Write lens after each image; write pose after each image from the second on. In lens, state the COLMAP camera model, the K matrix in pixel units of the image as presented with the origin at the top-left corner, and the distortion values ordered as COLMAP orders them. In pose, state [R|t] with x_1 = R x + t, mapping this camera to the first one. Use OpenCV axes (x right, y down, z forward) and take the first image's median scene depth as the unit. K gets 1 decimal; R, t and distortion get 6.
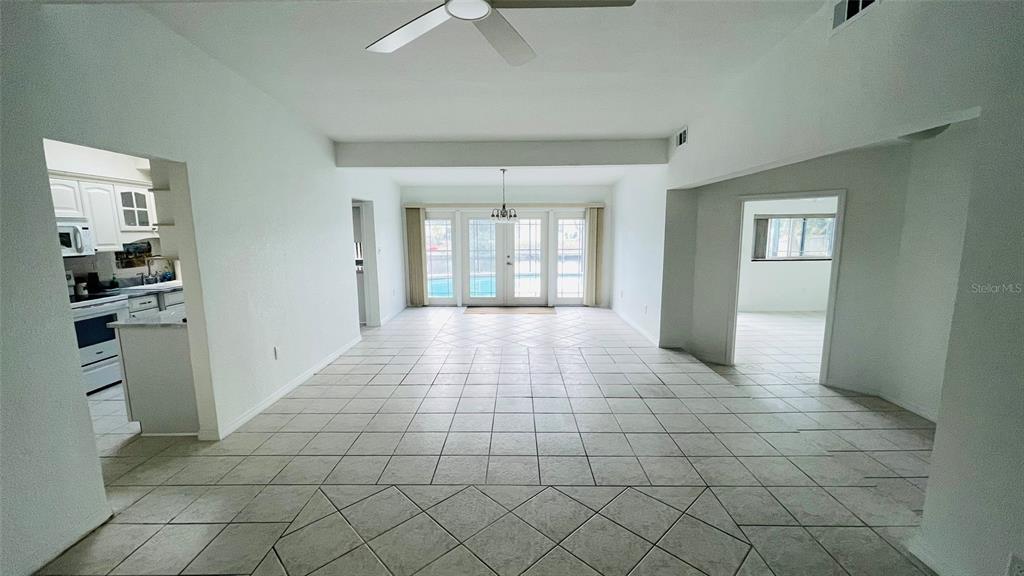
lens RADIAL K [[407.1, 0, 509.7], [0, 407.1, 292.1], [0, 0, 1]] dist [0.000703, -0.000046]
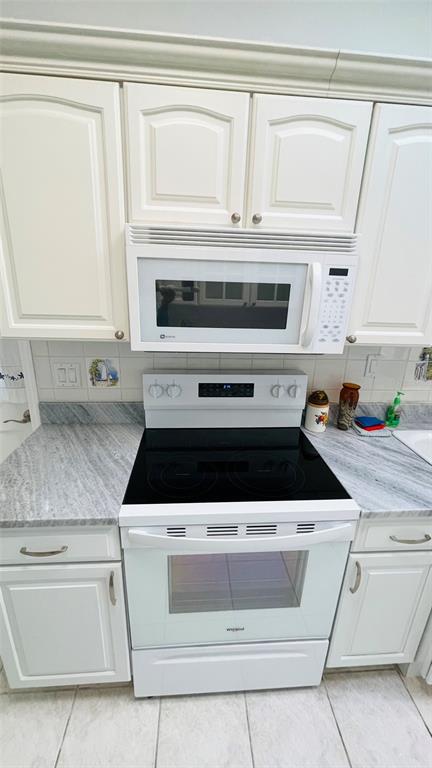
lens RADIAL K [[305.3, 0, 214.3], [0, 305.3, 379.7], [0, 0, 1]] dist [0.000703, -0.000046]
pose [[0.076634, 0.319575, -0.944457, -0.944443], [-0.175043, 0.936843, 0.302796, -0.157191], [0.981574, 0.142116, 0.127733, 1.047474]]
